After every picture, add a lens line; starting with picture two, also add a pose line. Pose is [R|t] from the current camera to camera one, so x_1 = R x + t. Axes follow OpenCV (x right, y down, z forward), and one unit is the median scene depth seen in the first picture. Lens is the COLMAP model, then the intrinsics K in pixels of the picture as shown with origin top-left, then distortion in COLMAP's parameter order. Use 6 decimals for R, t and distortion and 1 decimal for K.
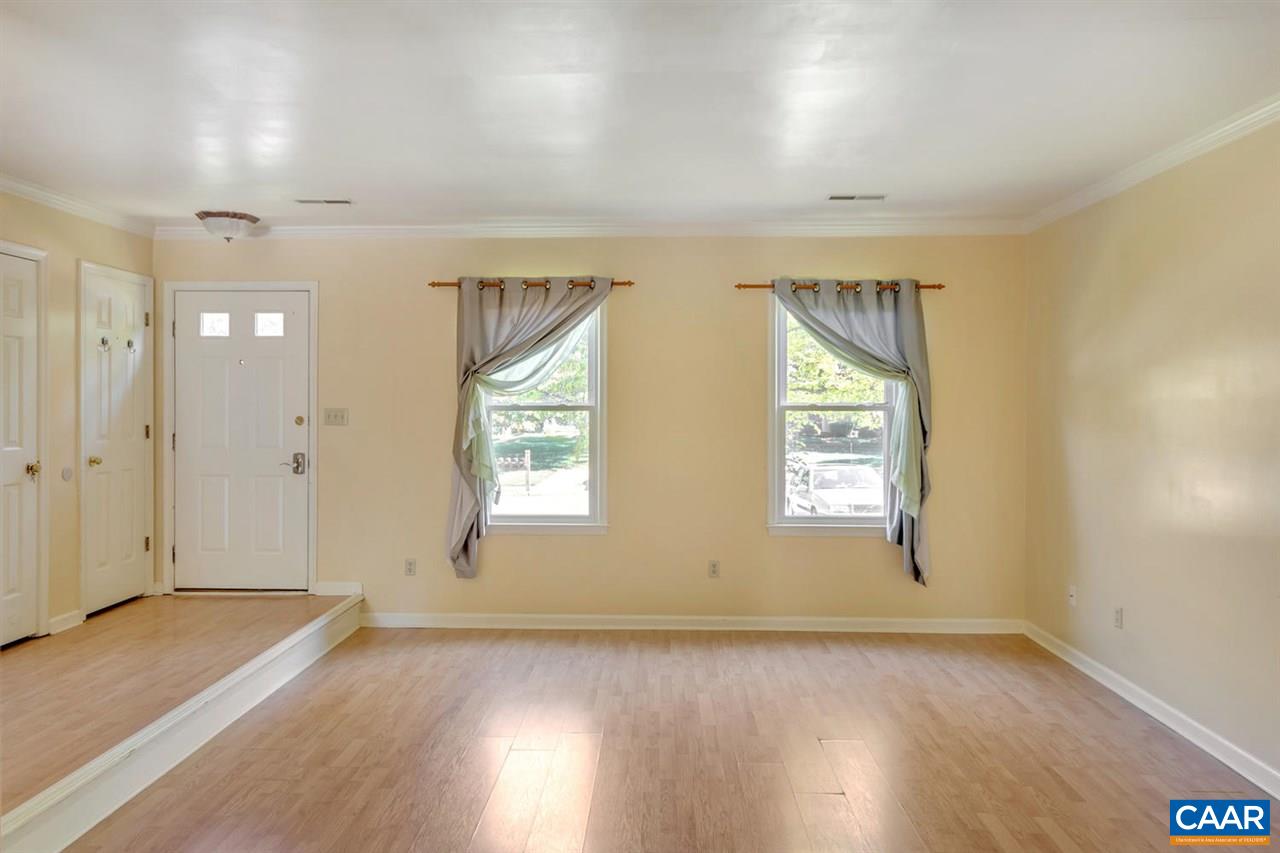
lens RADIAL K [[872.0, 0, 641.8], [0, 872.0, 406.1], [0, 0, 1]] dist [0.006481, 0.001119]
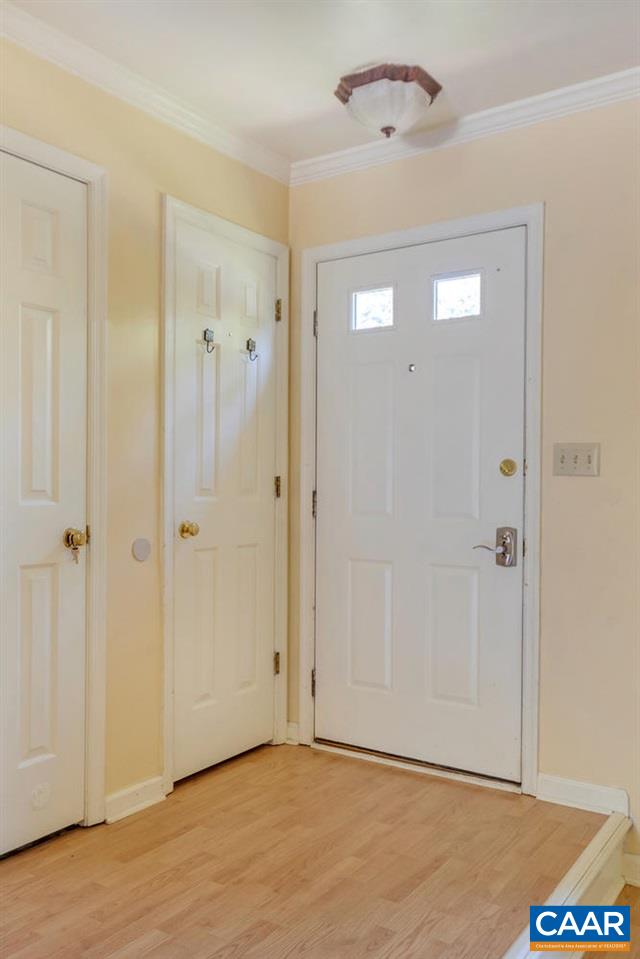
lens RADIAL K [[805.8, 0, 321.1], [0, 805.8, 495.0], [0, 0, 1]] dist [0.010274, 0.004176]
pose [[0.839378, 0.007598, -0.543495, -0.219322], [-0.004802, 0.999967, 0.006564, 0.030998], [0.543527, -0.002899, 0.839387, 0.521917]]
